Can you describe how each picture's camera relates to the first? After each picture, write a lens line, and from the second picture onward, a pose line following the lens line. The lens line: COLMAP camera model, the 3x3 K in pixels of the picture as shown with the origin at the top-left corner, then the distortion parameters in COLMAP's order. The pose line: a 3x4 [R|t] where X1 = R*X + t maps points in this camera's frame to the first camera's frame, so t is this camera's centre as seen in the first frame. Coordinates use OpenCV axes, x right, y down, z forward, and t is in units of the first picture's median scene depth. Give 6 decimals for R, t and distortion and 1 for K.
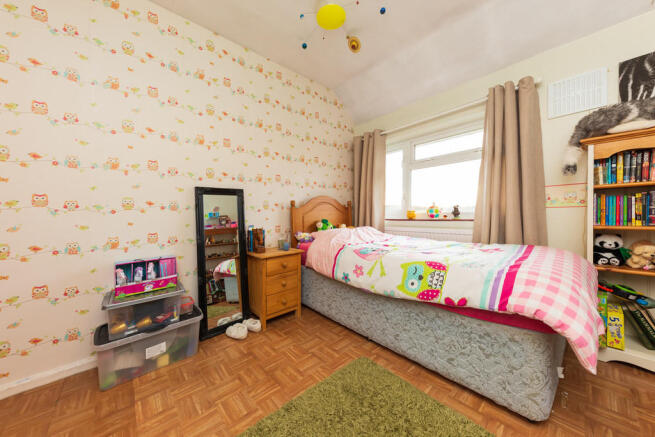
lens RADIAL K [[223.8, 0, 326.7], [0, 223.8, 203.7], [0, 0, 1]] dist [-0.000403, -0.000049]
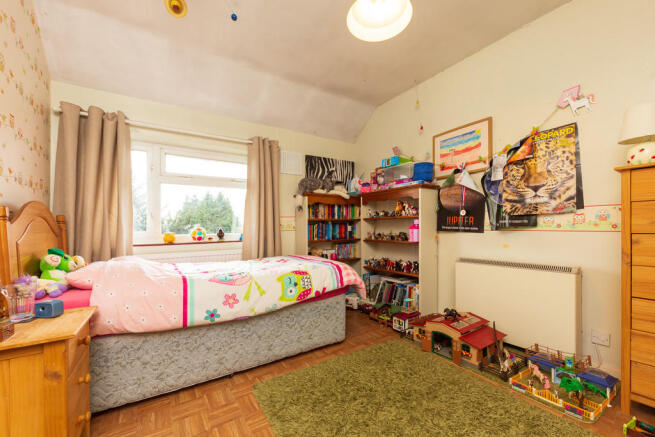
lens RADIAL K [[252.4, 0, 326.9], [0, 252.4, 224.8], [0, 0, 1]] dist [0.000847, -0.000077]
pose [[0.166307, 0.038405, 0.985326, -0.768369], [-0.025432, 0.999076, -0.034648, 0.032082], [-0.985746, -0.019296, 0.167130, 0.475294]]
